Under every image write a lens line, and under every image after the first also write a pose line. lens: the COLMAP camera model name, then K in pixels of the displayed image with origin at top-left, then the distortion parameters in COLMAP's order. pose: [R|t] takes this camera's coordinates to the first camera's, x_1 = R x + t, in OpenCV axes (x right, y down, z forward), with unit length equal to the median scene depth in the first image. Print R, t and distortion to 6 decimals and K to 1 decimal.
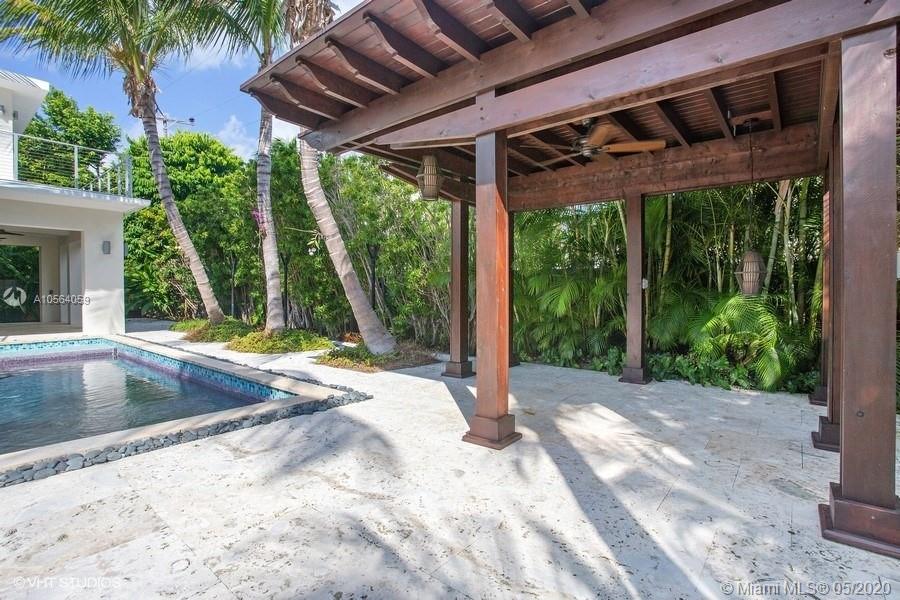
lens RADIAL K [[449.8, 0, 434.2], [0, 449.8, 294.9], [0, 0, 1]] dist [-0.053822, 0.028760]
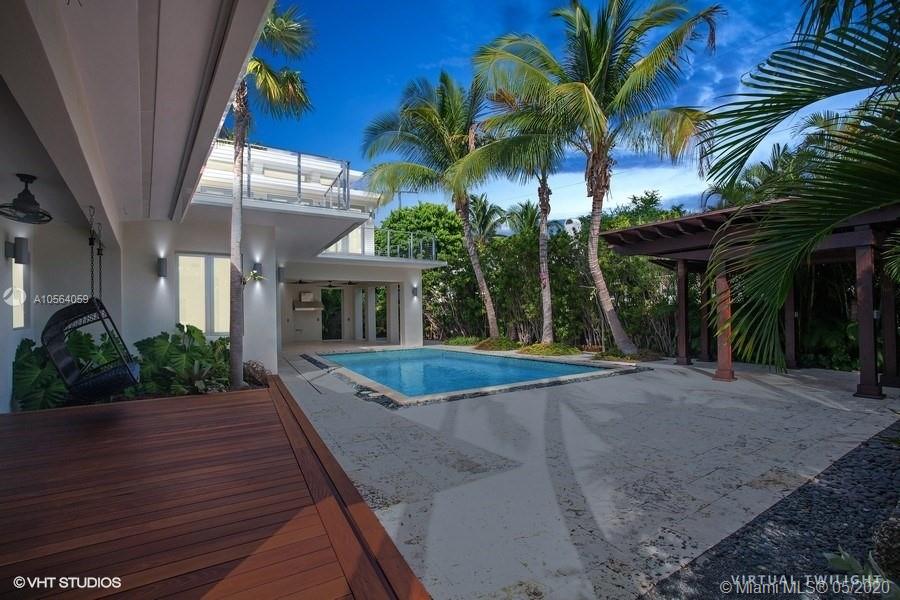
lens RADIAL K [[445.5, 0, 449.7], [0, 445.5, 320.4], [0, 0, 1]] dist [-0.001384, -0.000061]
pose [[0.965974, -0.008383, -0.258503, -0.234293], [0.010585, 0.999919, 0.007125, -0.015644], [0.258422, -0.009619, 0.965984, -0.616674]]
